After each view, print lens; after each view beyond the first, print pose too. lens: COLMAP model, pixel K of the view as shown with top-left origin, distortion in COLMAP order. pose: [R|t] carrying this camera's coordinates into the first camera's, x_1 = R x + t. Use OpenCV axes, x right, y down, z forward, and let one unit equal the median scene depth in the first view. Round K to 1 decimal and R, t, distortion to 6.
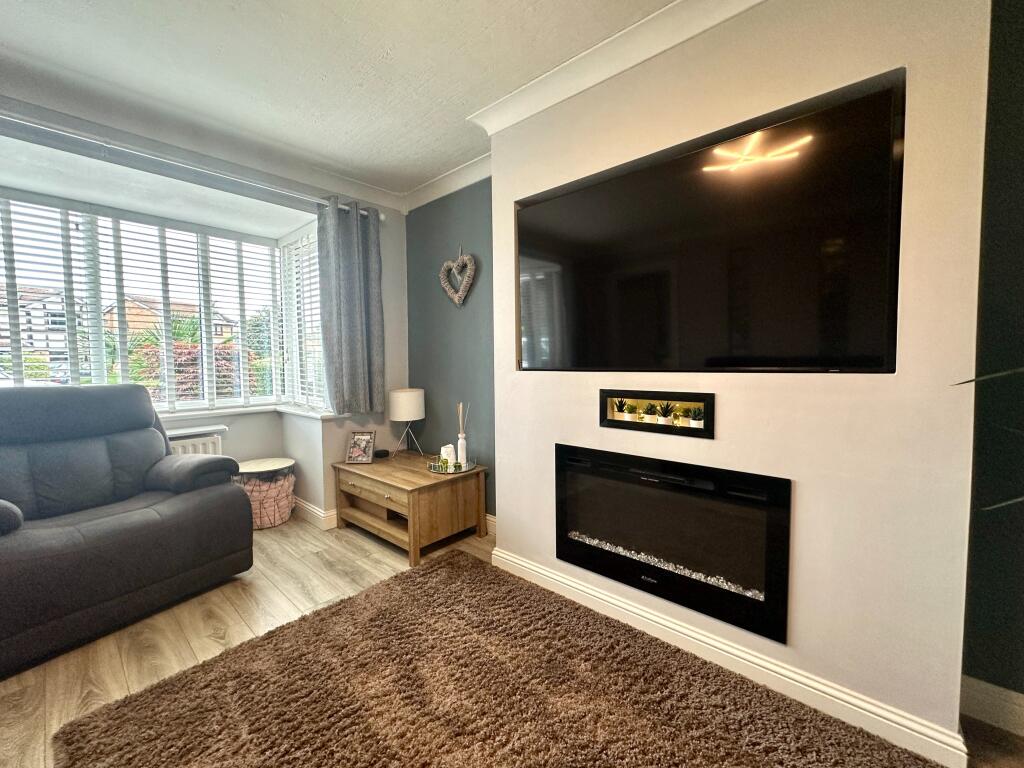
lens RADIAL K [[425.0, 0, 509.9], [0, 425.0, 378.7], [0, 0, 1]] dist [-0.003586, -0.001004]
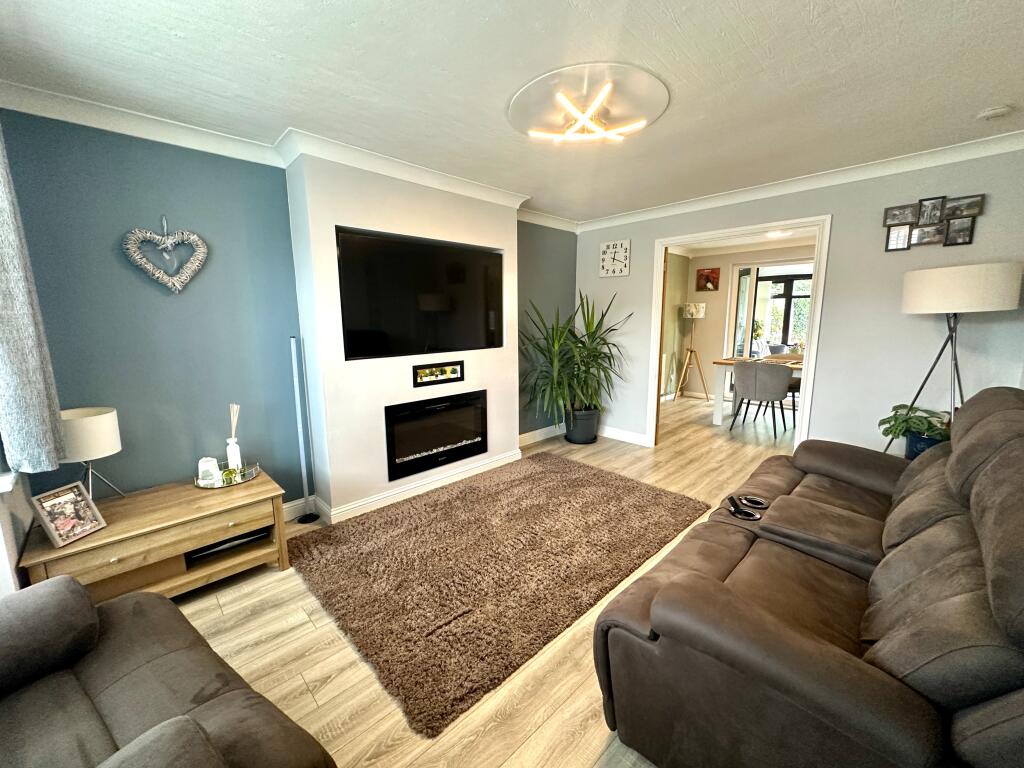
lens RADIAL K [[425.0, 0, 506.7], [0, 425.0, 381.7], [0, 0, 1]] dist [-0.003586, -0.001004]
pose [[0.061326, -0.142265, 0.987927, -1.237116], [0.056208, 0.988712, 0.138889, -0.108713], [-0.996534, 0.047012, 0.068630, 0.439940]]
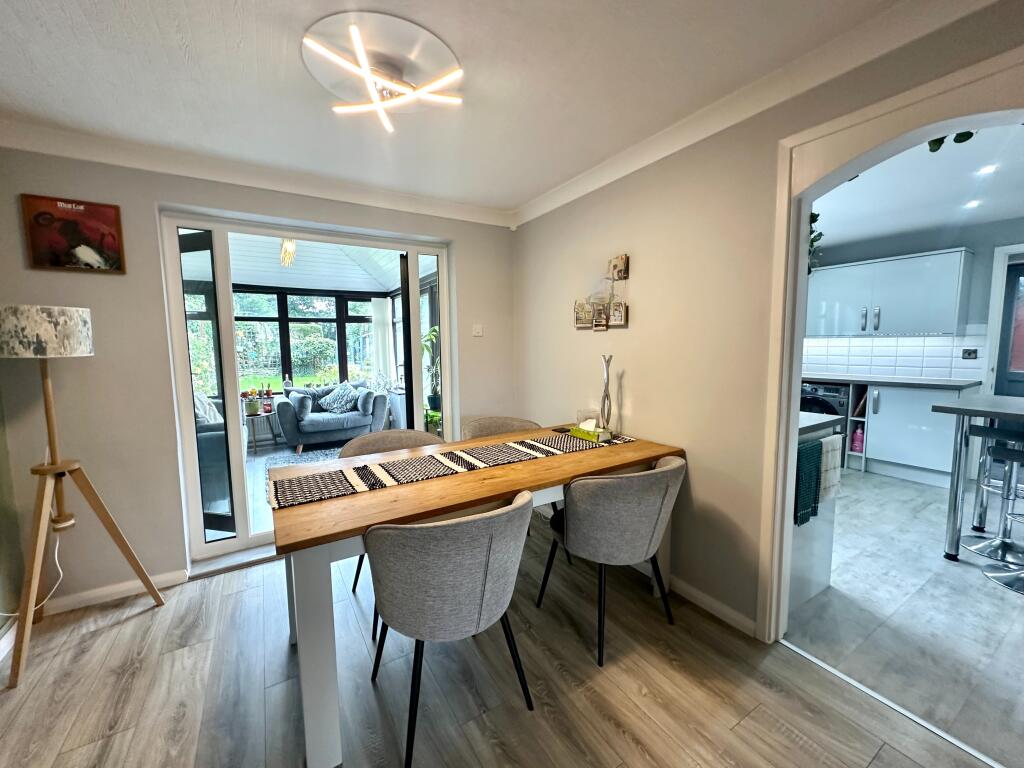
lens RADIAL K [[425.0, 0, 516.3], [0, 425.0, 385.3], [0, 0, 1]] dist [-0.003586, -0.001004]
pose [[-0.955267, -0.007453, 0.295649, -1.129509], [0.036839, 0.988898, 0.143959, -0.107986], [-0.293440, 0.148411, -0.944387, 0.406876]]
